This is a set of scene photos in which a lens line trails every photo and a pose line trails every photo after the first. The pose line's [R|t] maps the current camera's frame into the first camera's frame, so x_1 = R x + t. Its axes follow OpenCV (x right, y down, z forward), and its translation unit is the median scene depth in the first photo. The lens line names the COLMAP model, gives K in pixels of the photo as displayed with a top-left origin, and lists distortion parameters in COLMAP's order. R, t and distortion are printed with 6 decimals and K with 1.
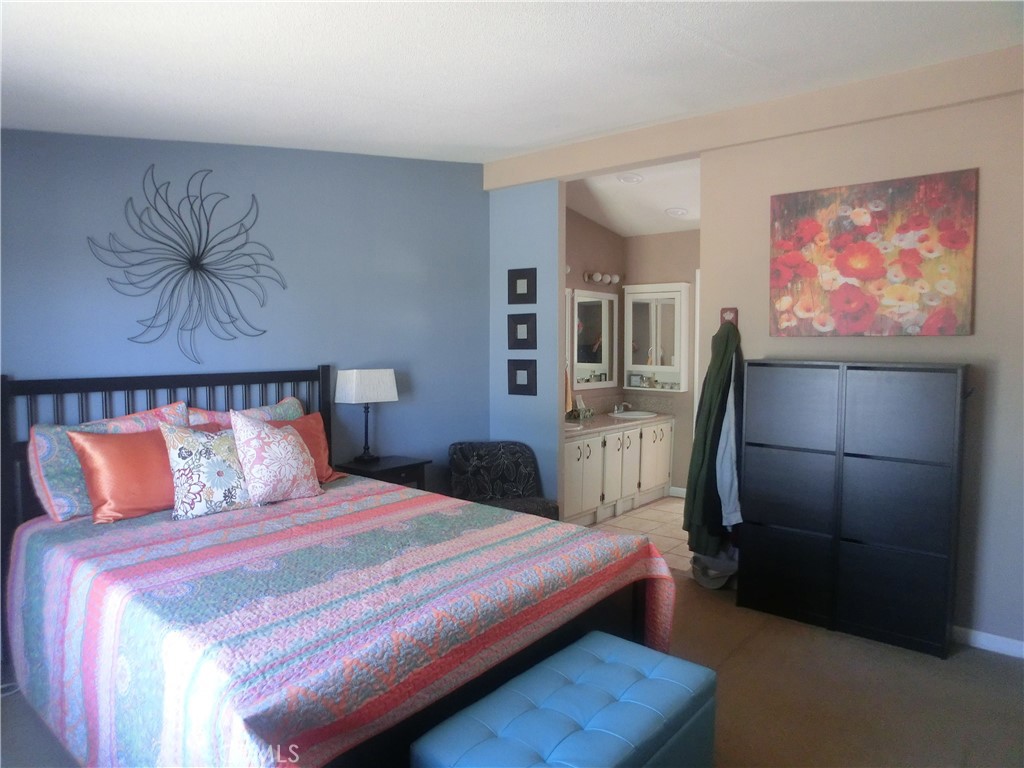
lens RADIAL K [[677.0, 0, 537.4], [0, 677.0, 384.1], [0, 0, 1]] dist [-0.087727, 0.054925]
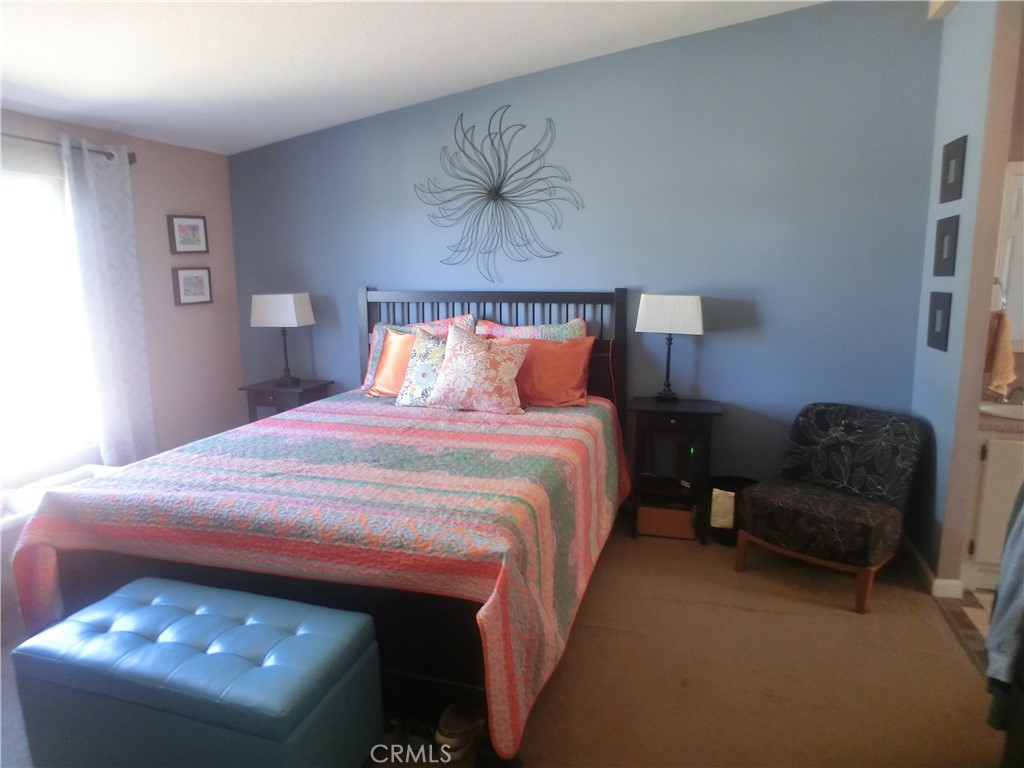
lens RADIAL K [[677.0, 0, 502.3], [0, 677.0, 386.0], [0, 0, 1]] dist [-0.087727, 0.054925]
pose [[0.353050, 0.159314, -0.921941, 0.625384], [-0.050020, 0.987201, 0.151437, -0.033282], [0.934266, -0.007350, 0.356500, 0.622233]]
